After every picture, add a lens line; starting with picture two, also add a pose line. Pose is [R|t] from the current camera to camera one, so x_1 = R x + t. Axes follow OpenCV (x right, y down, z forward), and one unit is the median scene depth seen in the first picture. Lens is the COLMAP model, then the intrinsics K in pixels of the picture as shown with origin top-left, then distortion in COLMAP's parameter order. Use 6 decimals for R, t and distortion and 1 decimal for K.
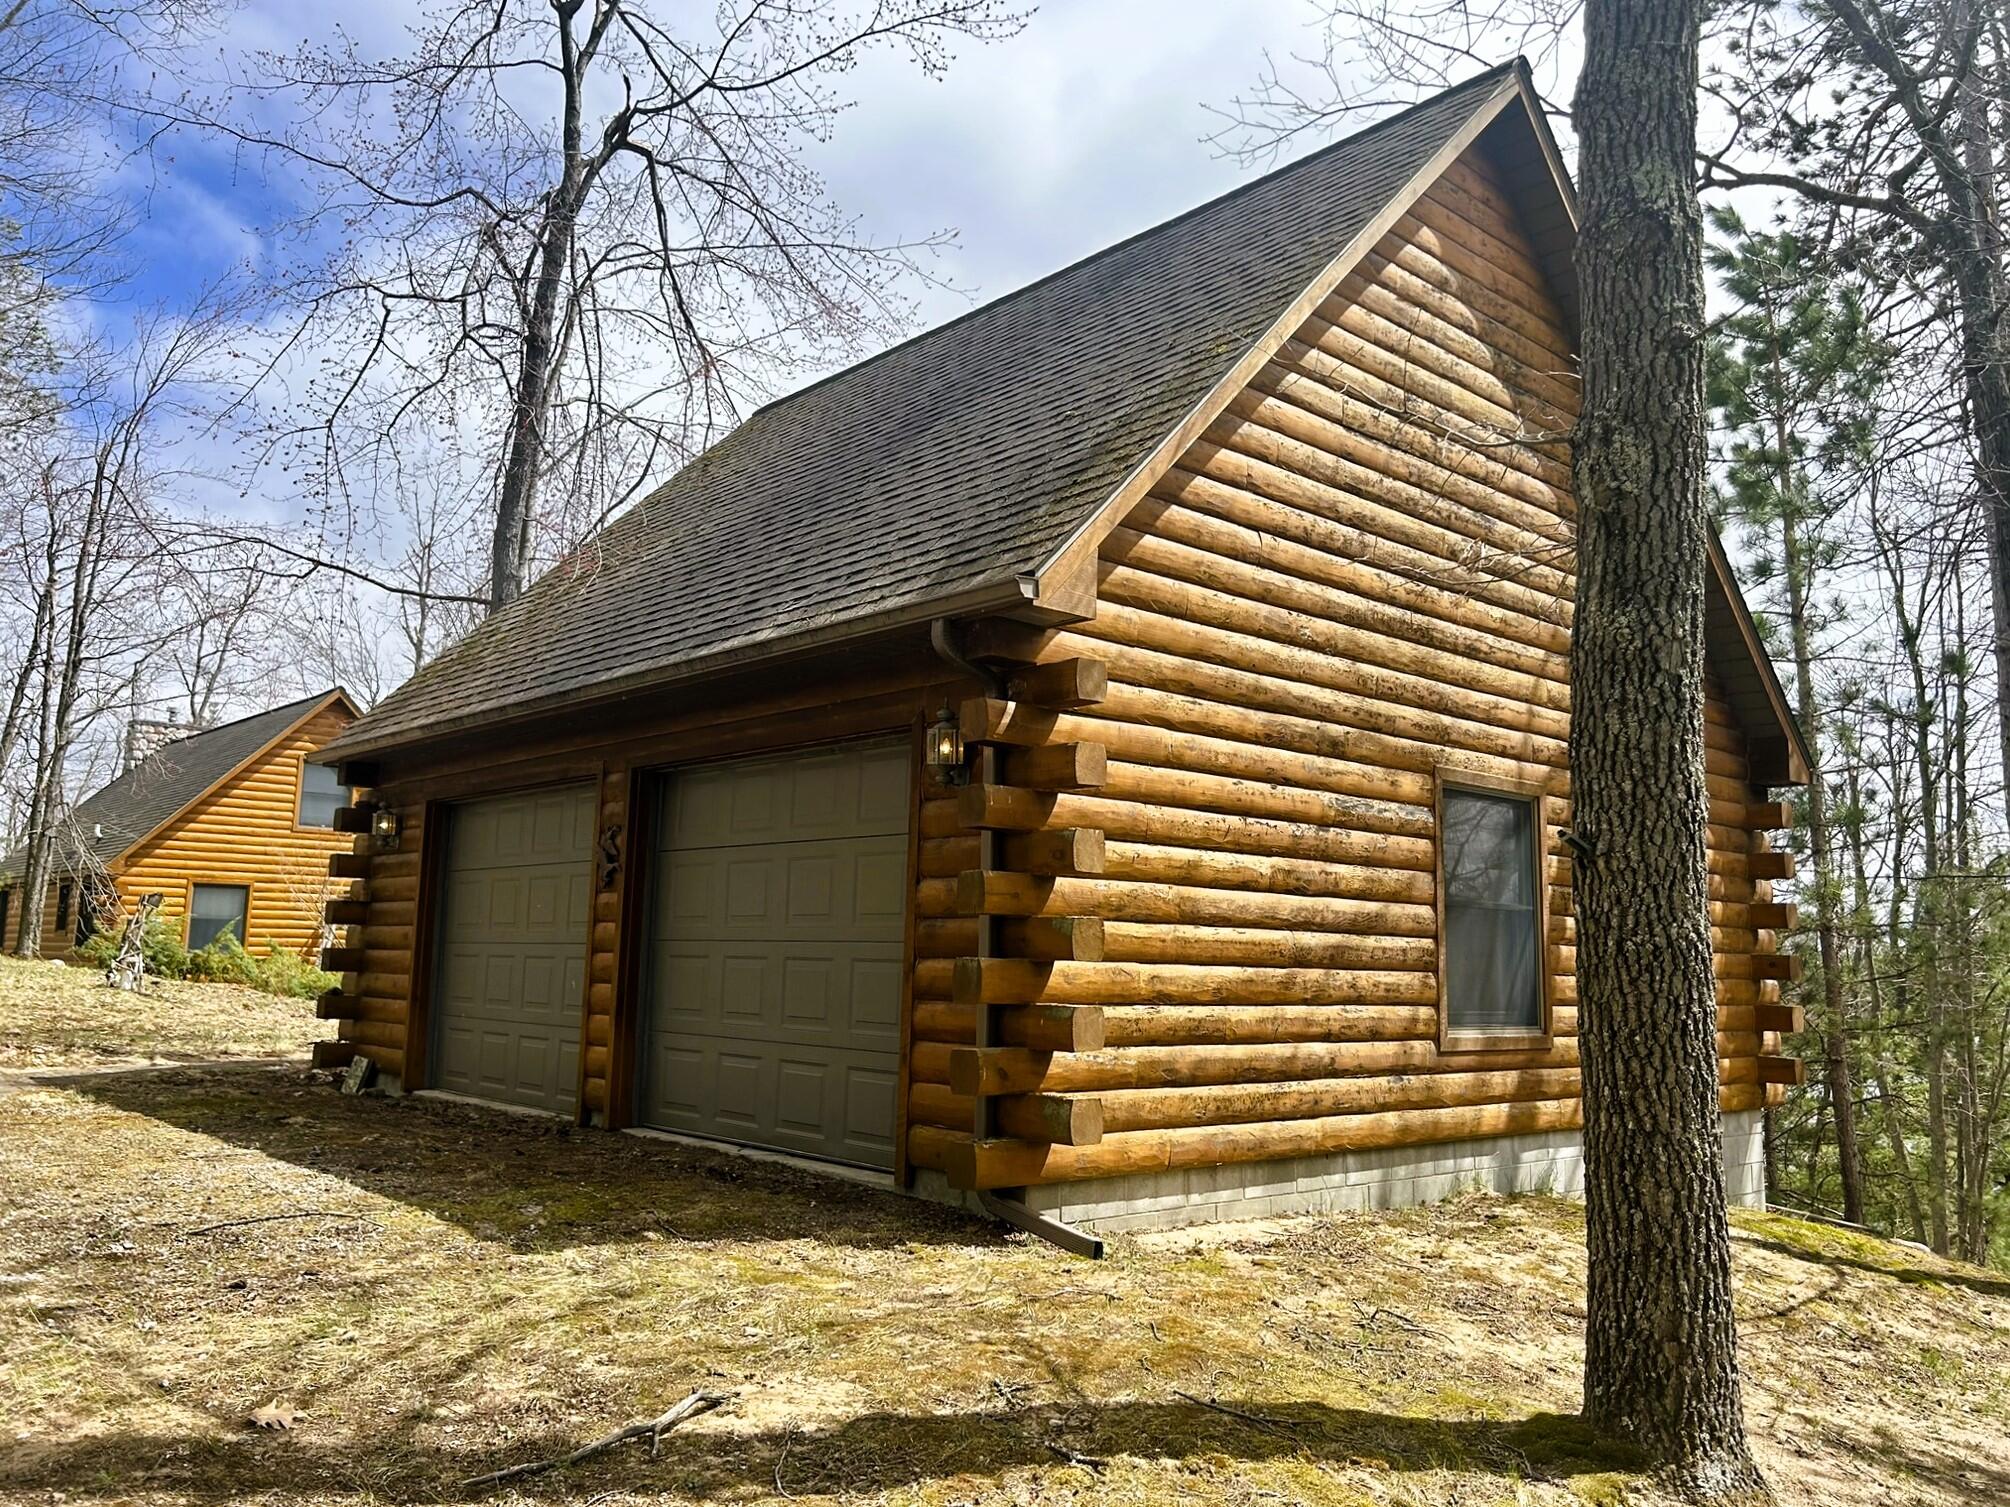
lens RADIAL K [[1516.3, 0, 1005.0], [0, 1516.3, 753.5], [0, 0, 1]] dist [0.029944, -0.008068]
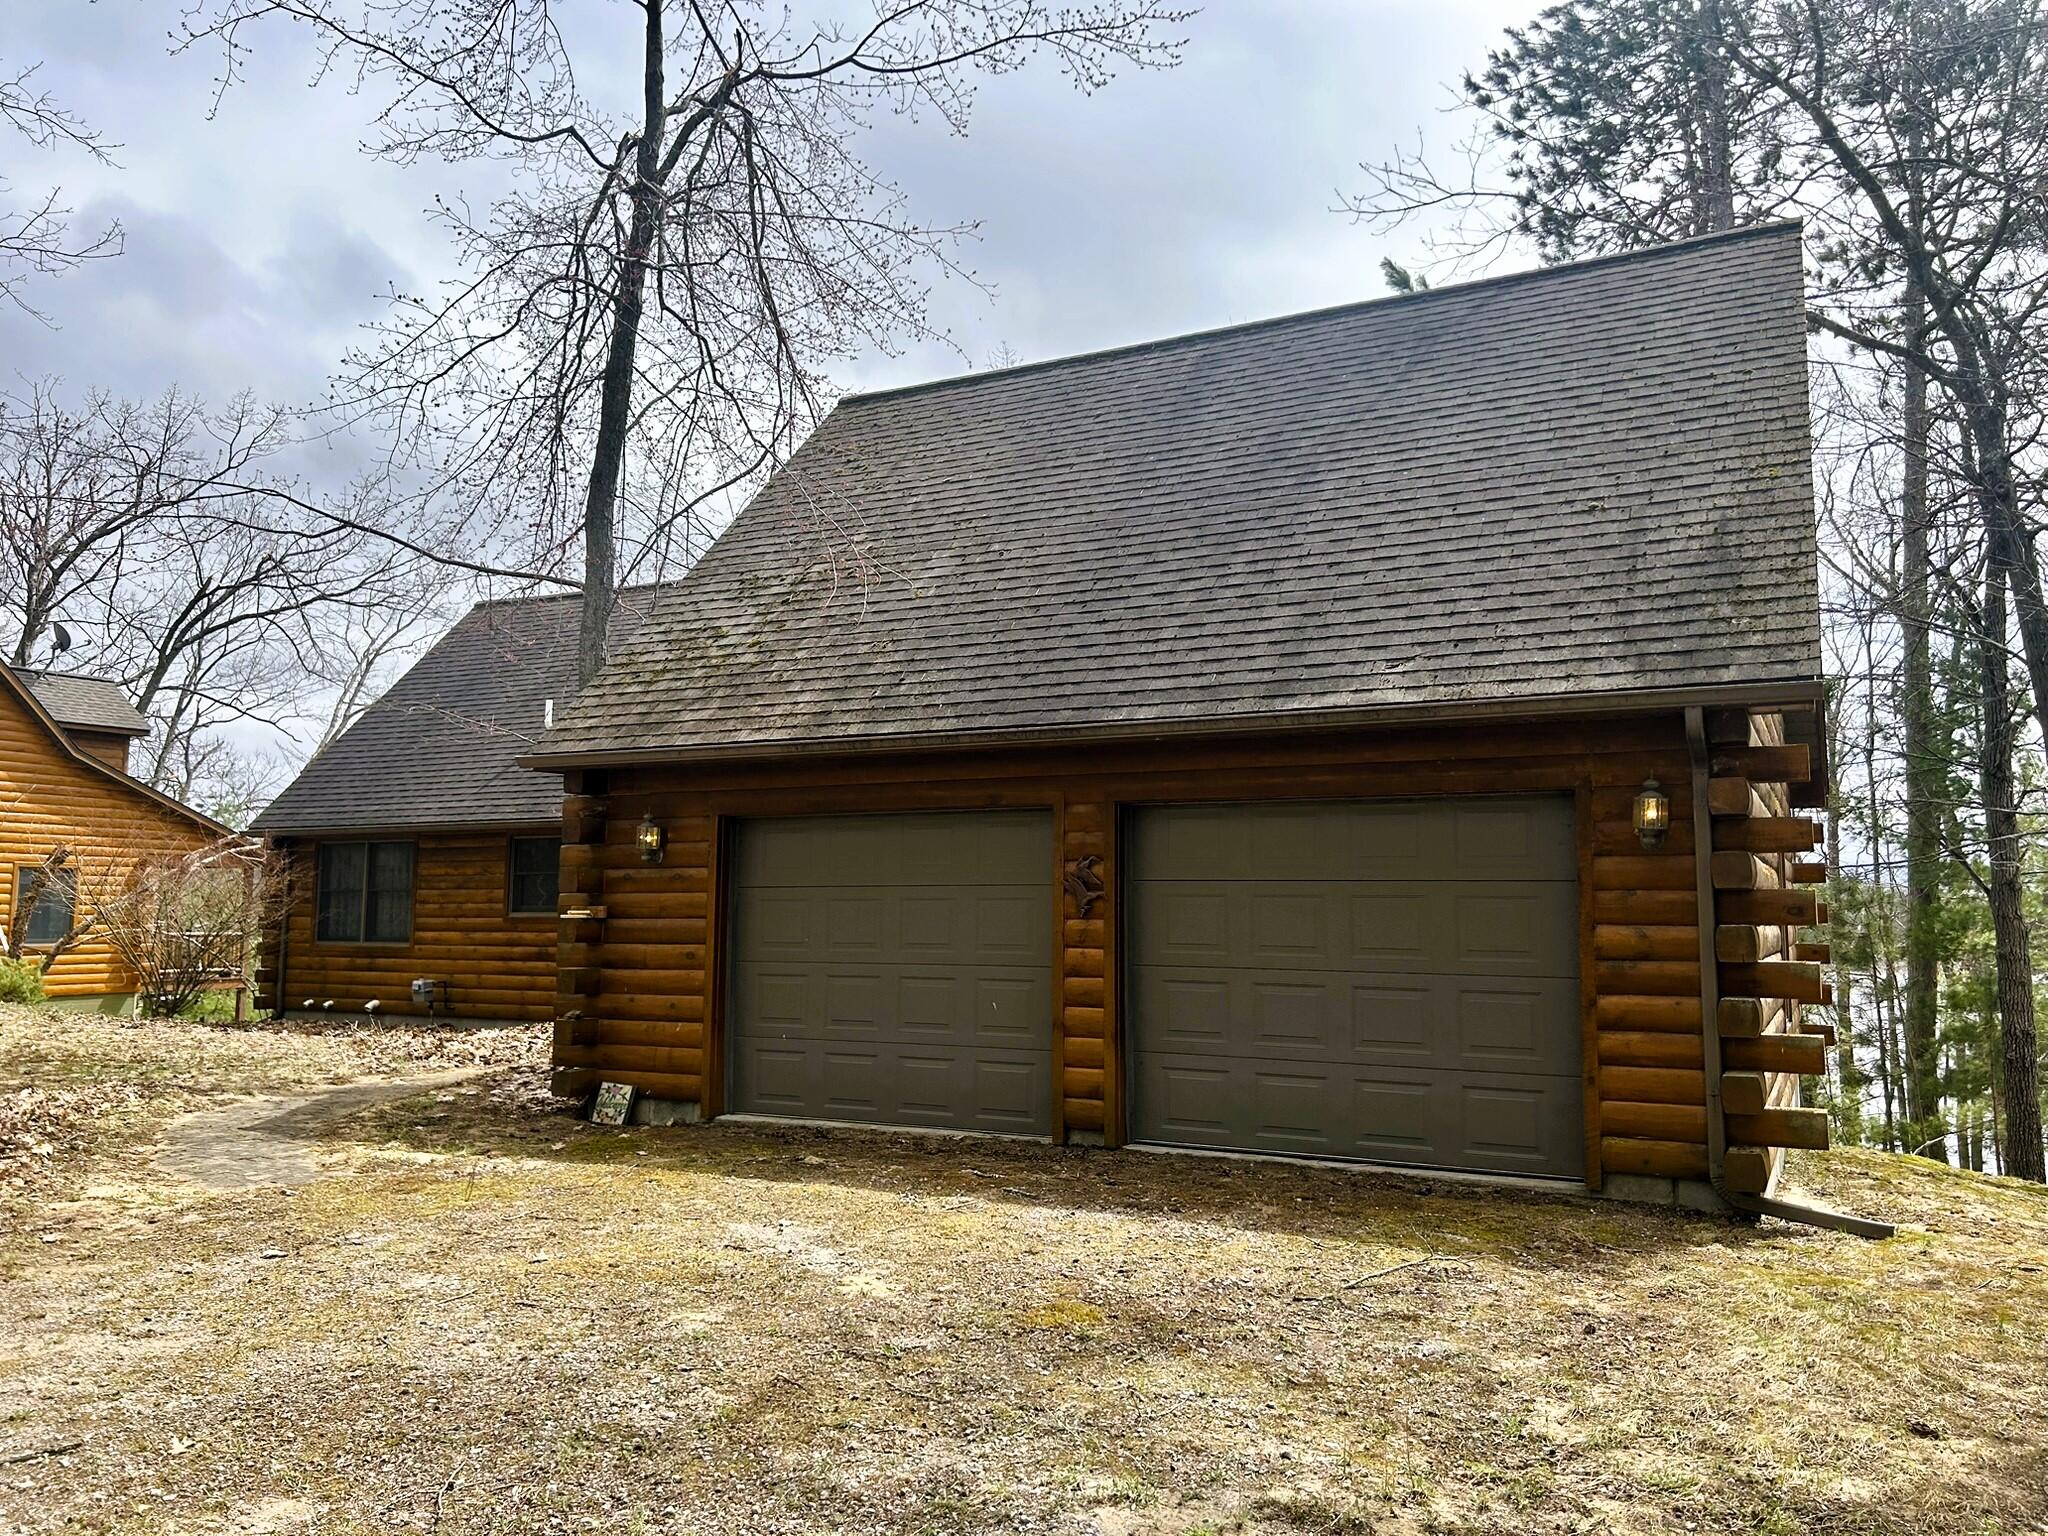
lens RADIAL K [[1567.1, 0, 1024.0], [0, 1567.1, 768.0], [0, 0, 1]] dist [0.024410, -0.001140]
pose [[0.959052, 0.022770, 0.282313, -0.695372], [-0.033044, 0.998952, 0.031681, -0.050380], [-0.281295, -0.039713, 0.958799, -0.011017]]
